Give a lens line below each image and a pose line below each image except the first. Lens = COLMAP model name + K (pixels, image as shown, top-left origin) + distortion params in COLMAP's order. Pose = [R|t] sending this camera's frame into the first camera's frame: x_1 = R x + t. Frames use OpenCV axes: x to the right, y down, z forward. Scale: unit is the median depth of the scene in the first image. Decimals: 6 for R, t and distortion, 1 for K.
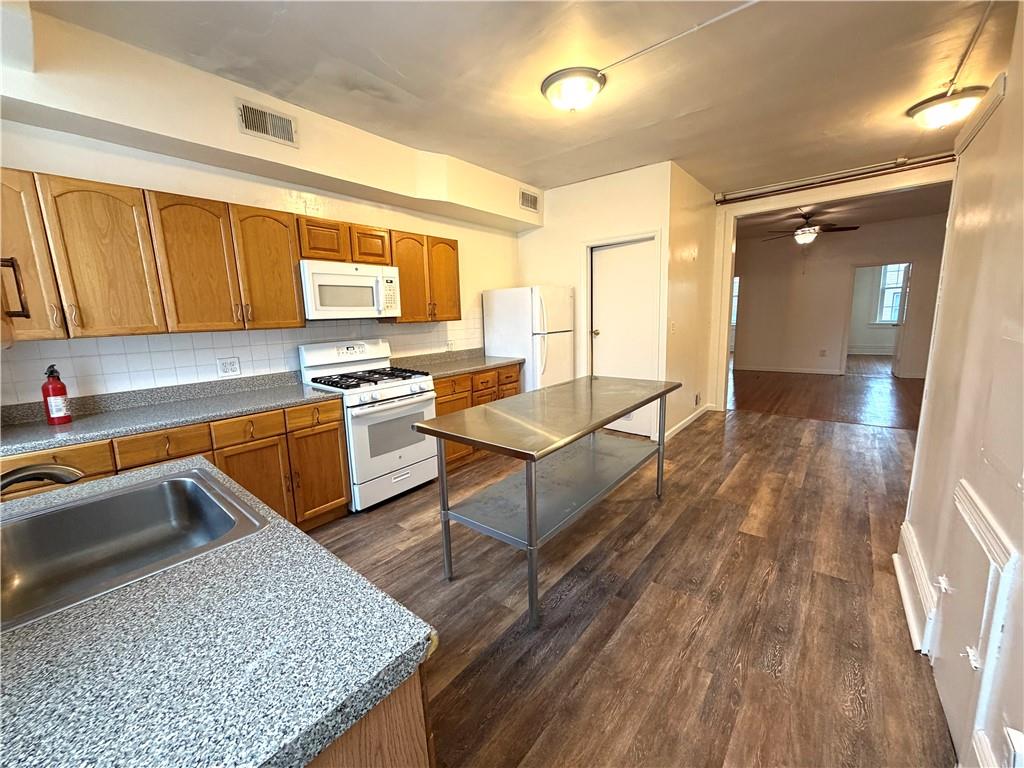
lens RADIAL K [[406.1, 0, 509.5], [0, 406.1, 384.3], [0, 0, 1]] dist [0.000629, 0.000003]
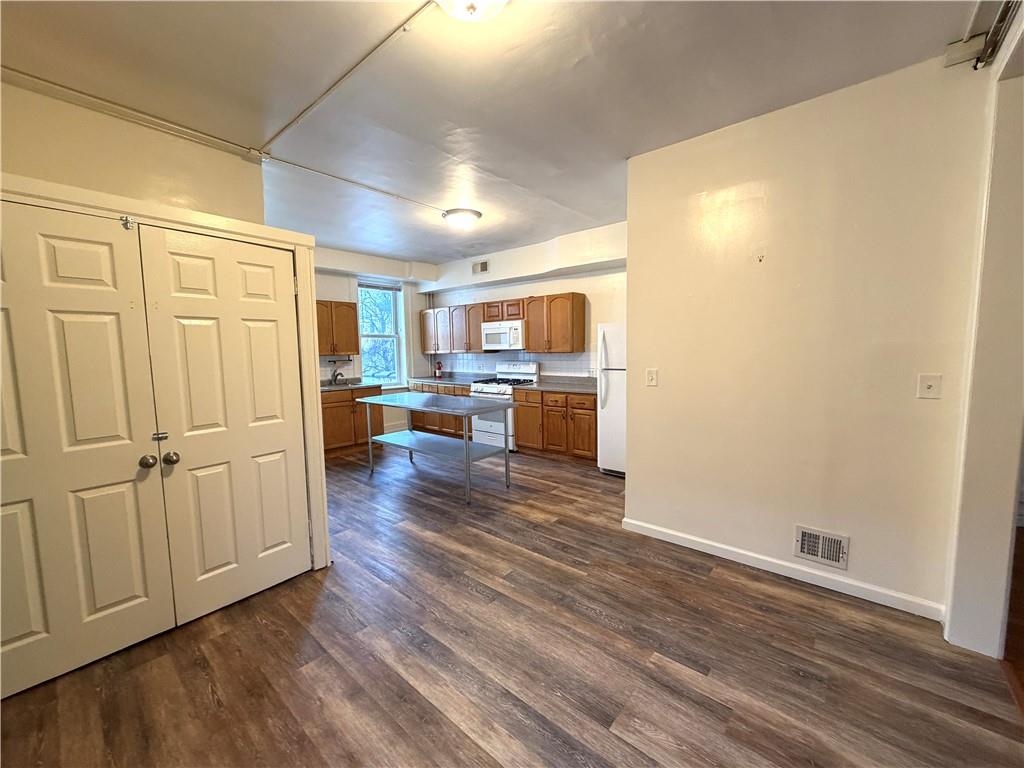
lens RADIAL K [[406.1, 0, 509.5], [0, 406.1, 384.3], [0, 0, 1]] dist [0.000629, 0.000003]
pose [[-0.017341, 0.123669, -0.992172, 1.502606], [-0.152730, 0.980348, 0.124864, -0.242586], [0.988116, 0.153699, 0.001888, 1.039189]]
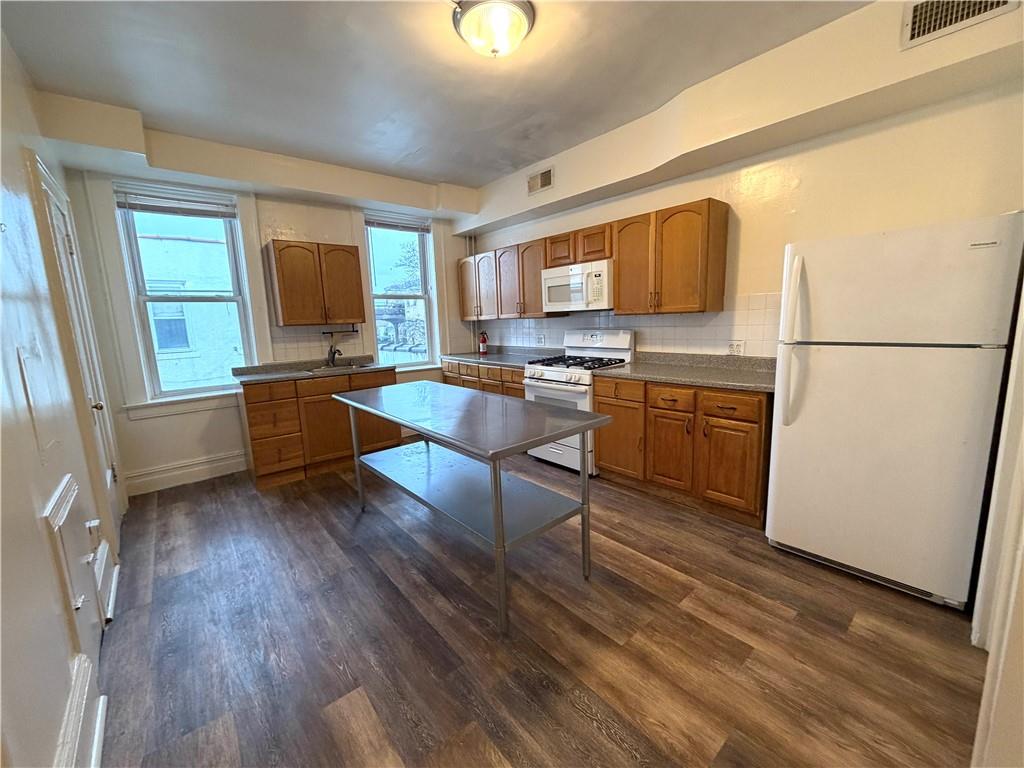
lens RADIAL K [[406.1, 0, 509.5], [0, 406.1, 384.3], [0, 0, 1]] dist [0.000629, 0.000003]
pose [[-0.179971, 0.195146, -0.964120, 0.835122], [-0.126936, 0.967322, 0.219489, -0.189098], [0.975447, 0.161884, -0.149319, 1.012002]]
